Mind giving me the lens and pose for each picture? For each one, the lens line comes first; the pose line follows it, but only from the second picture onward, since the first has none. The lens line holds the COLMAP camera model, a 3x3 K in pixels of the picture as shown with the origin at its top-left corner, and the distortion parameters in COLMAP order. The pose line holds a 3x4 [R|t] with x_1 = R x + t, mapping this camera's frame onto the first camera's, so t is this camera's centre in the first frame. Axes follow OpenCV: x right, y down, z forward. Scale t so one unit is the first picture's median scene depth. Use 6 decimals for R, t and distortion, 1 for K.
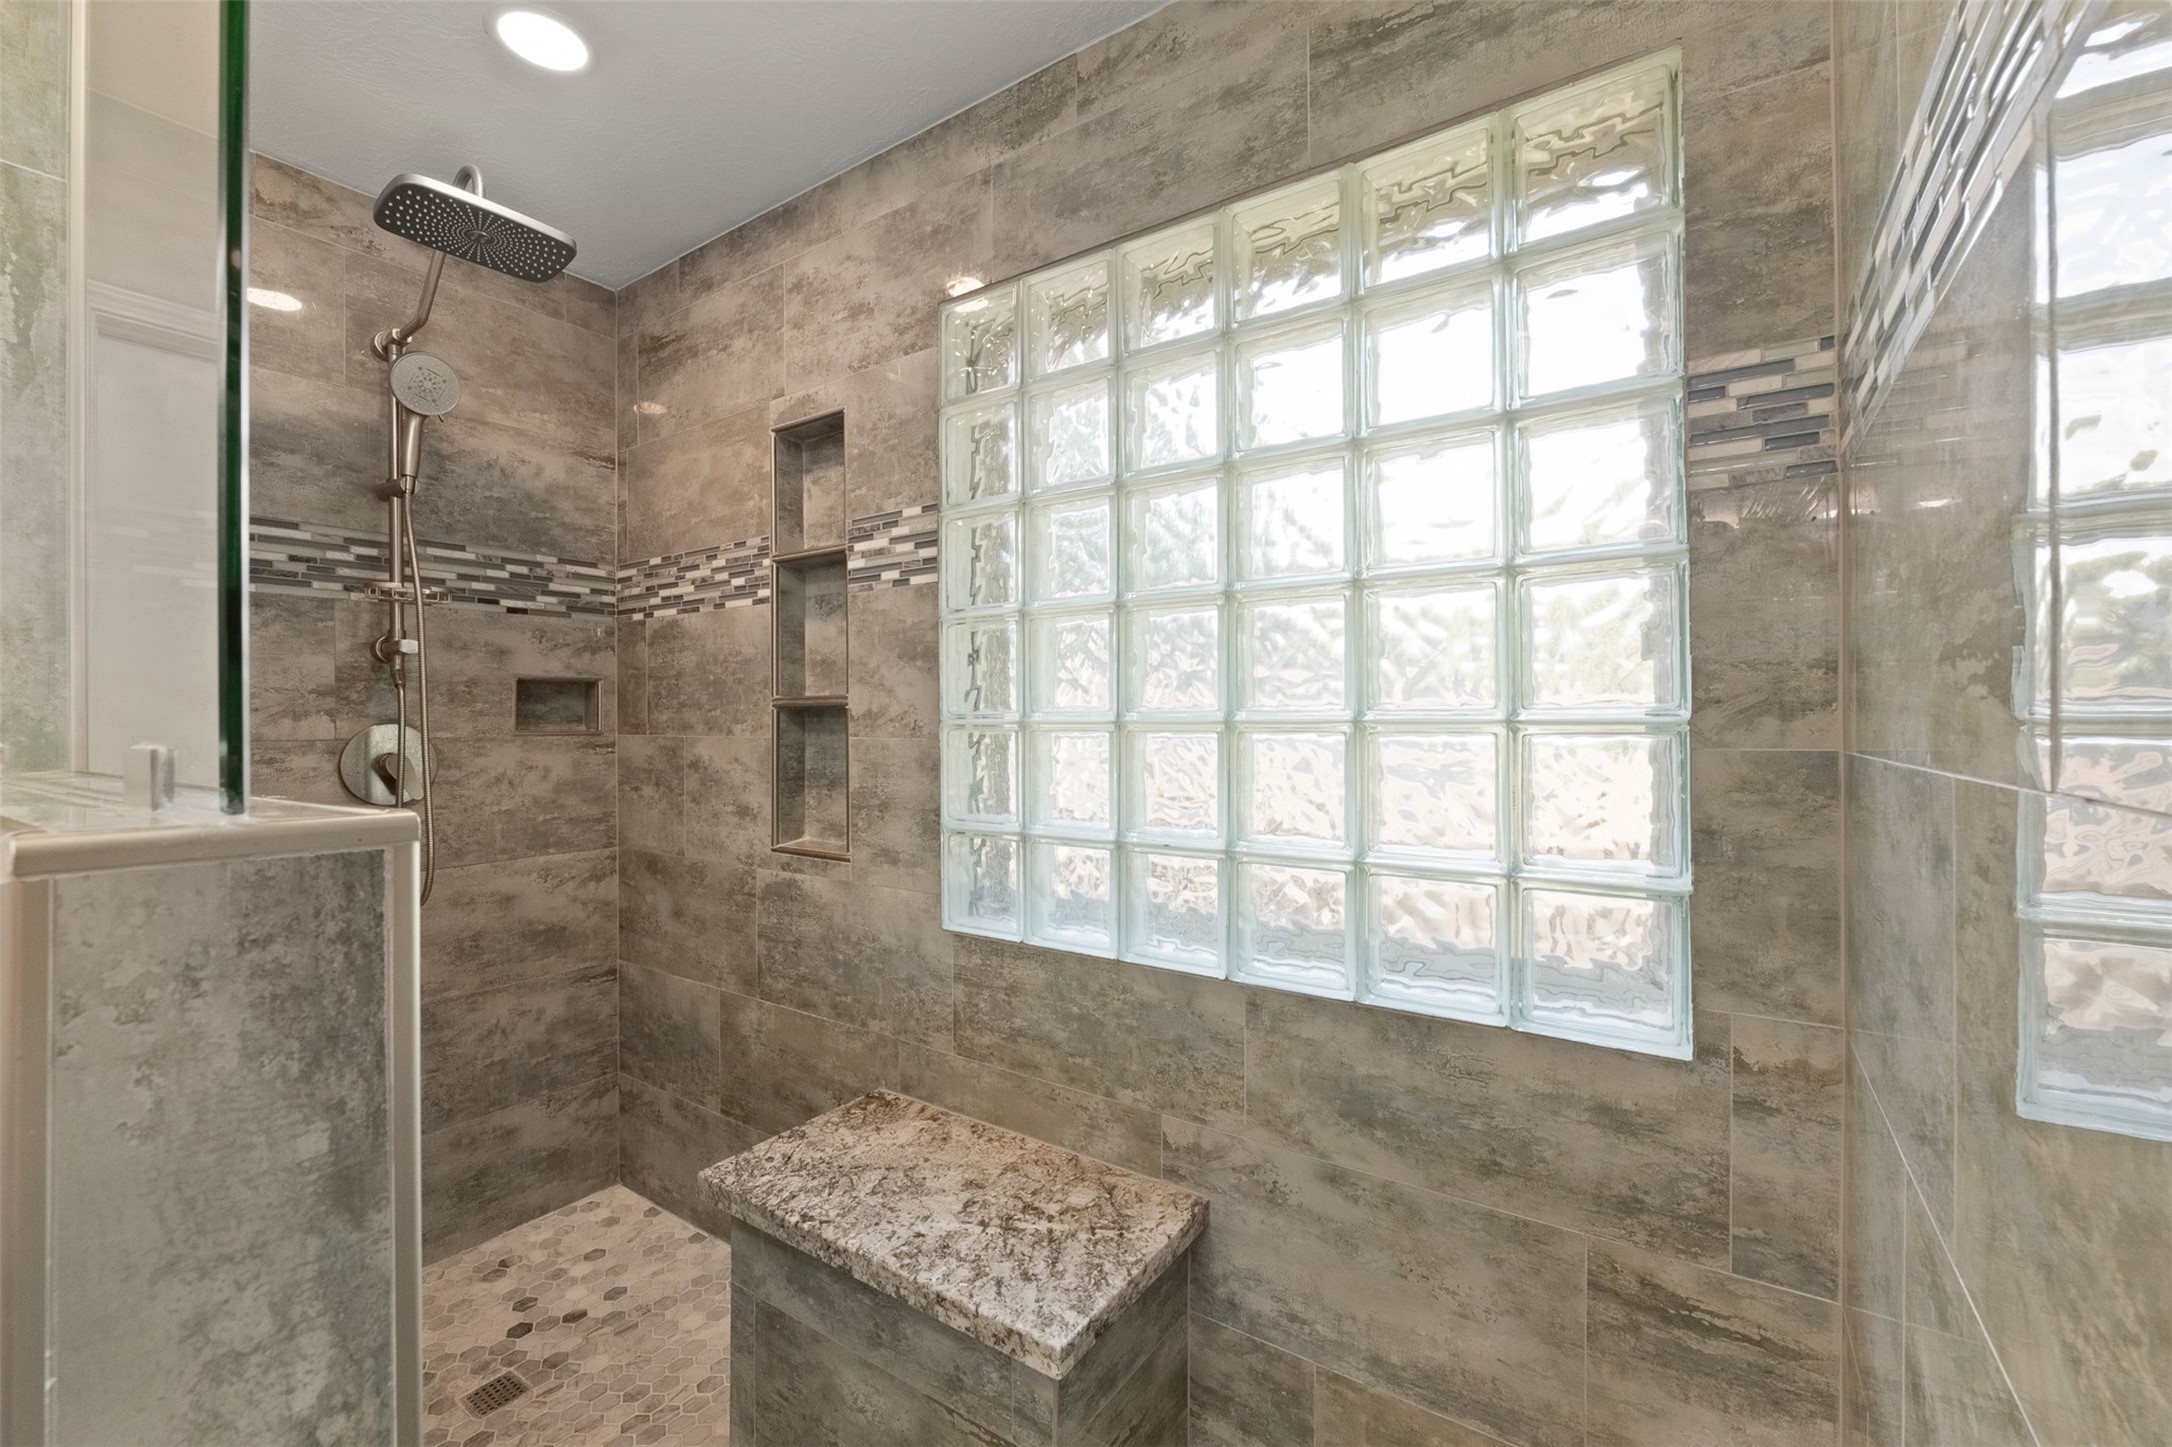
lens RADIAL K [[900.3, 0, 1086.0], [0, 900.3, 723.5], [0, 0, 1]] dist [-0.014723, -0.000102]
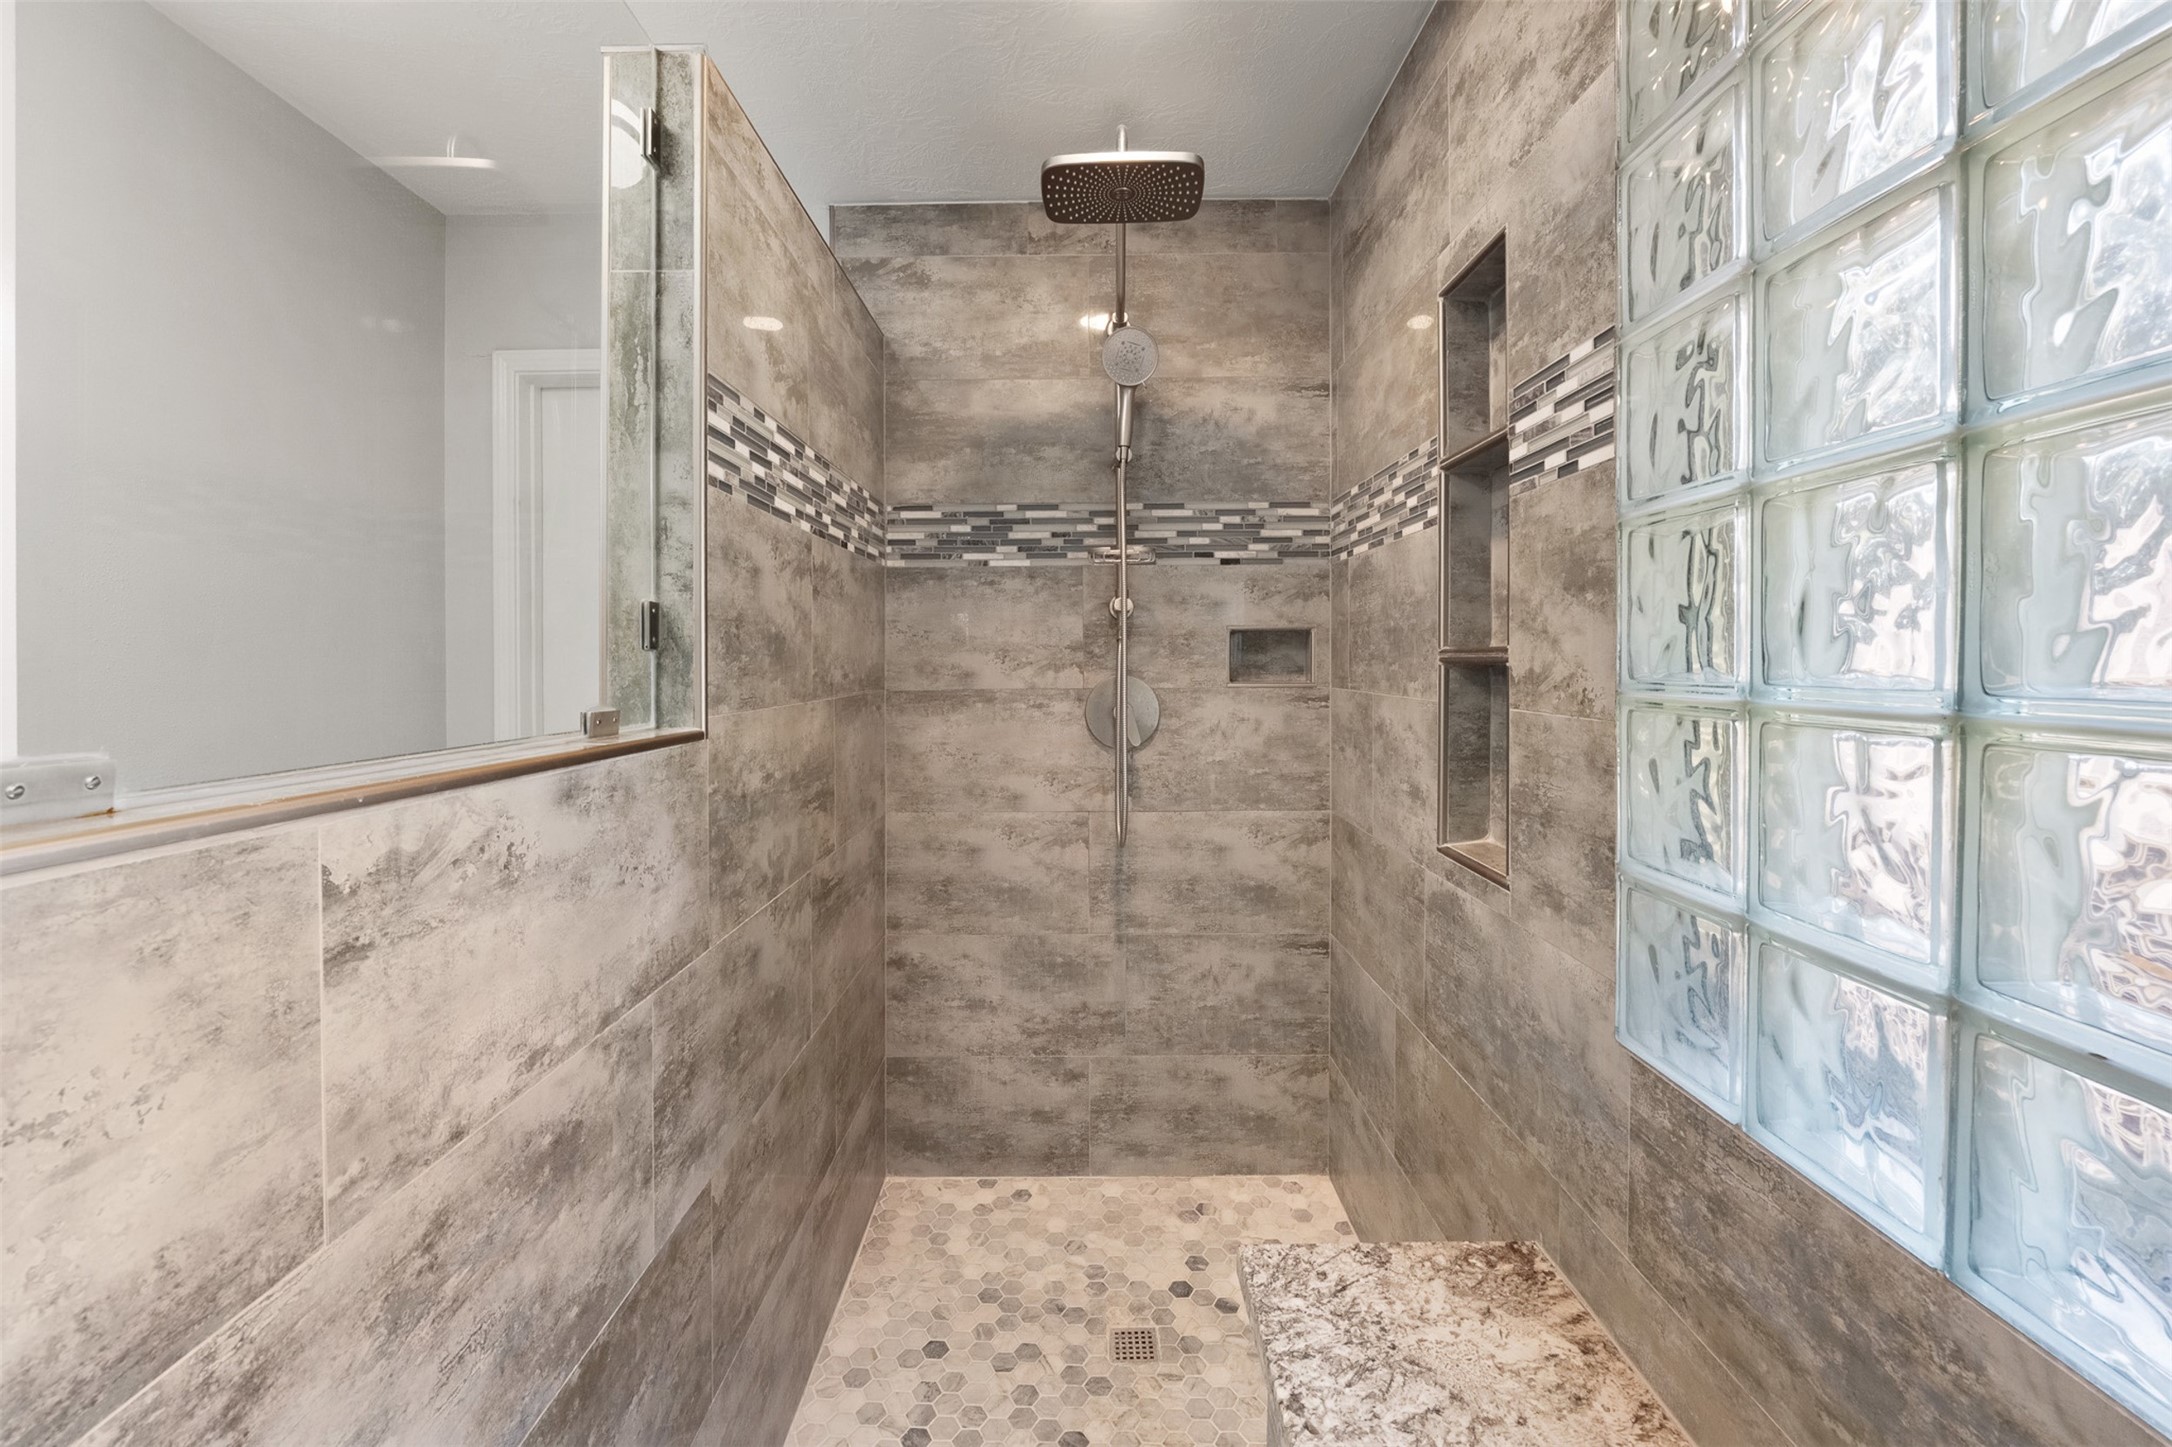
lens RADIAL K [[906.3, 0, 1077.7], [0, 906.3, 669.2], [0, 0, 1]] dist [-0.013287, 0.000223]
pose [[0.554978, 0.013251, -0.831759, 0.115576], [-0.001546, 0.999888, 0.014898, -0.022520], [0.831863, -0.006982, 0.554937, 0.319508]]
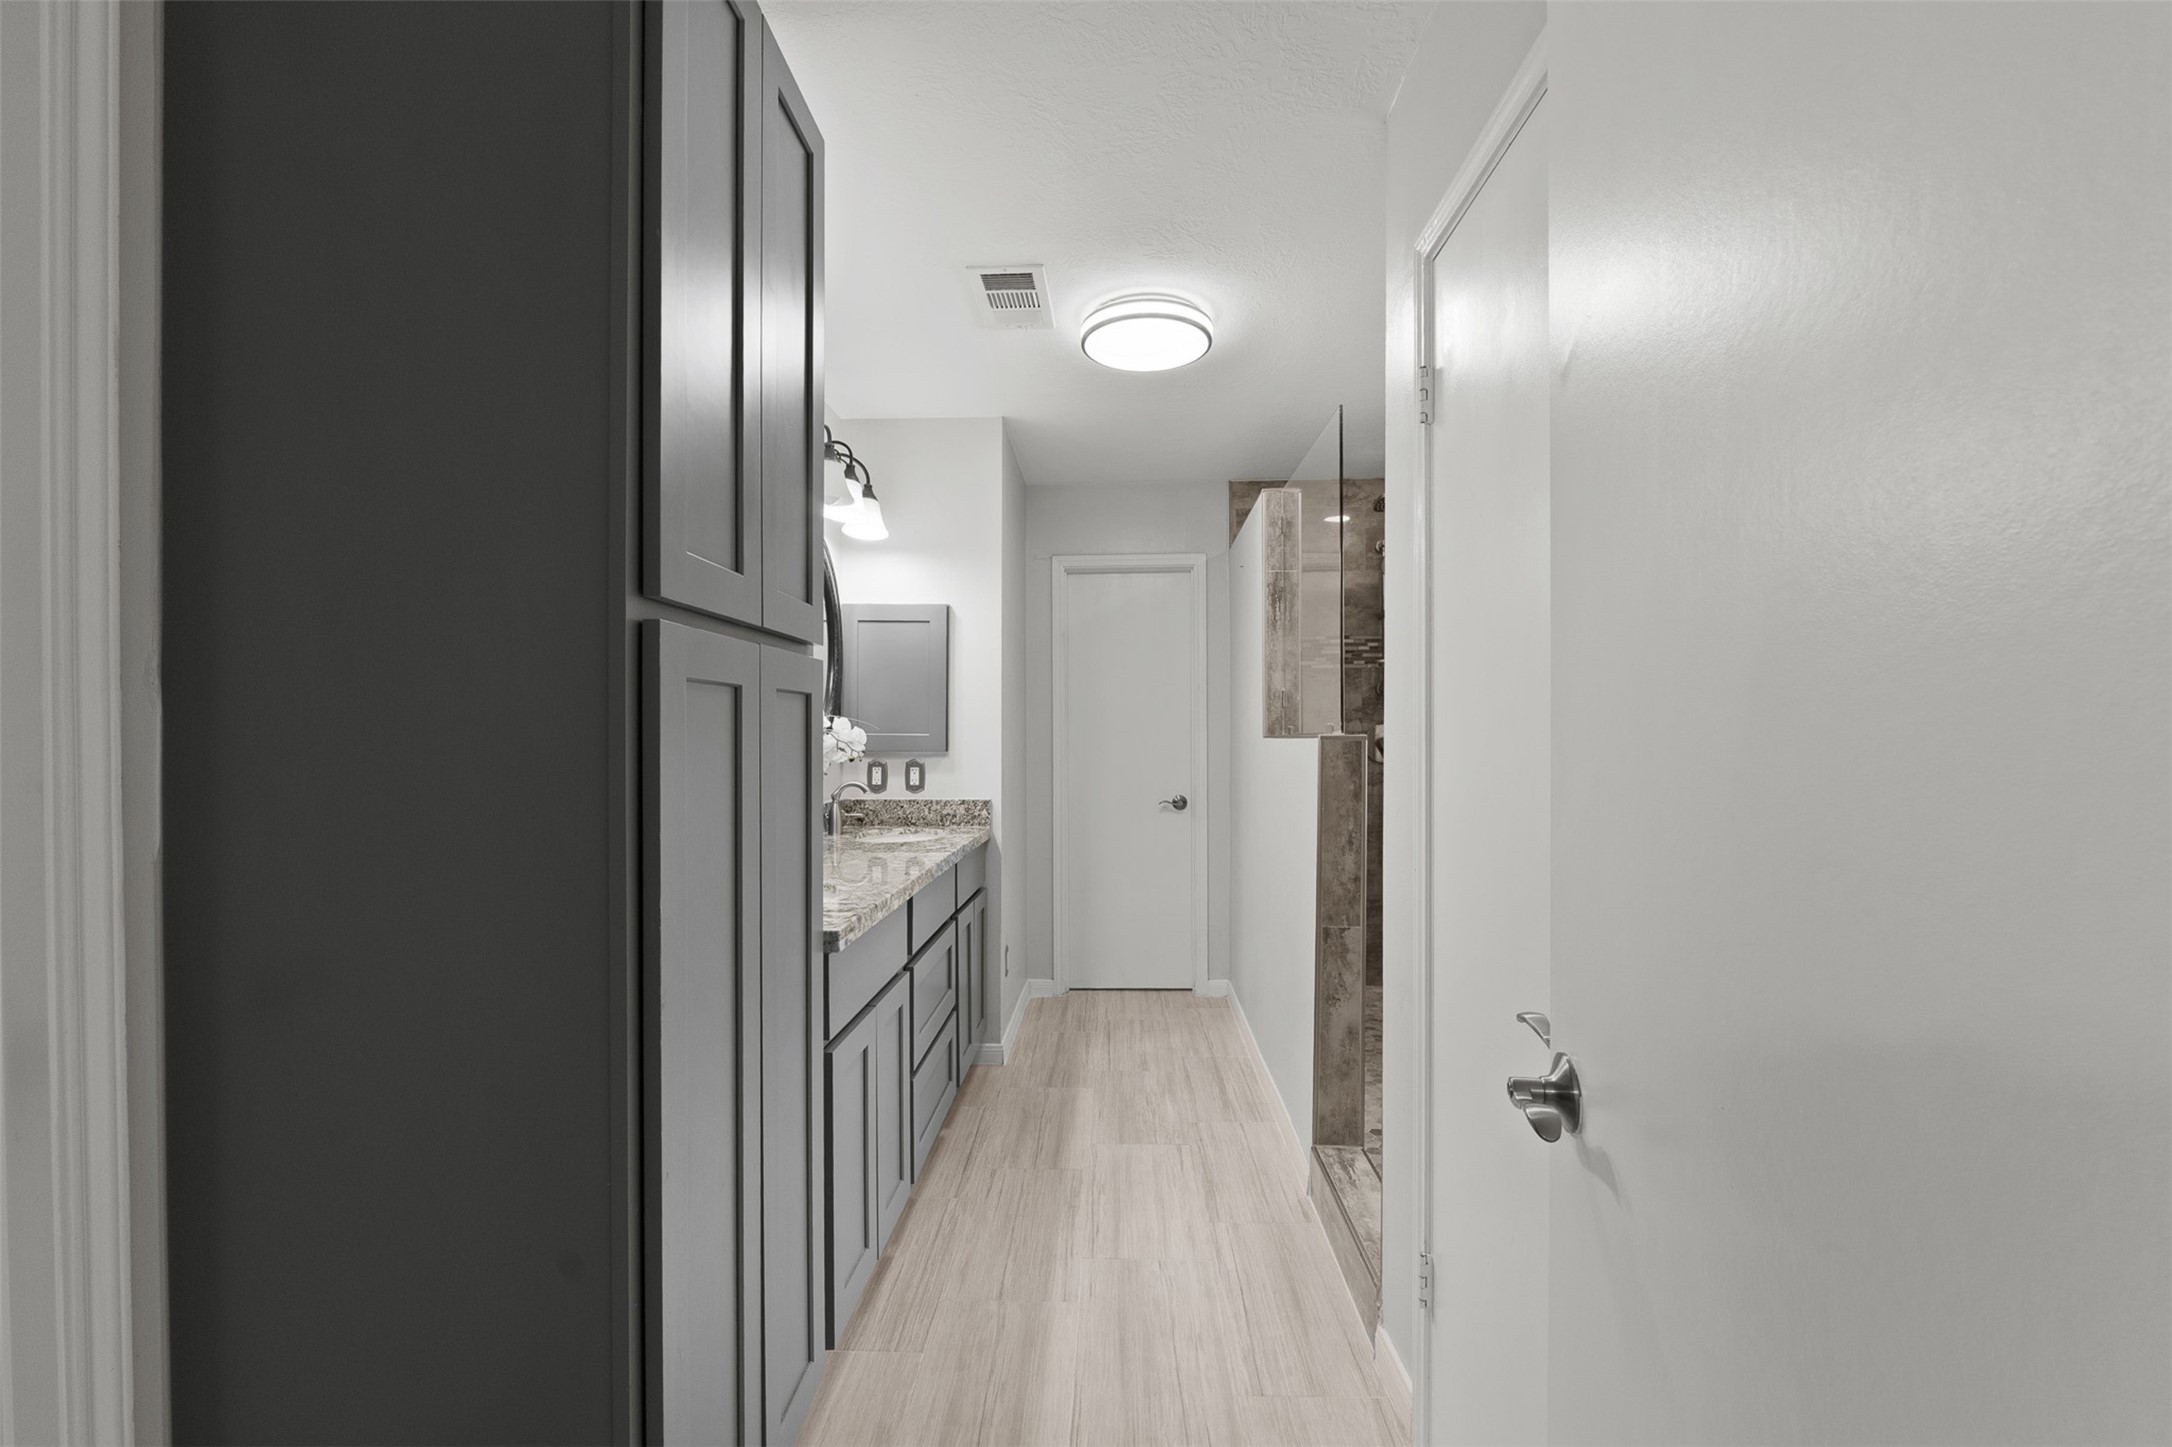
lens RADIAL K [[900.1, 0, 1089.4], [0, 900.1, 738.9], [0, 0, 1]] dist [-0.010052, 0.000143]
pose [[0.538122, 0.008312, -0.842826, 0.624891], [0.000195, 0.999950, 0.009986, 0.013168], [0.842867, -0.005538, 0.538094, -0.714225]]
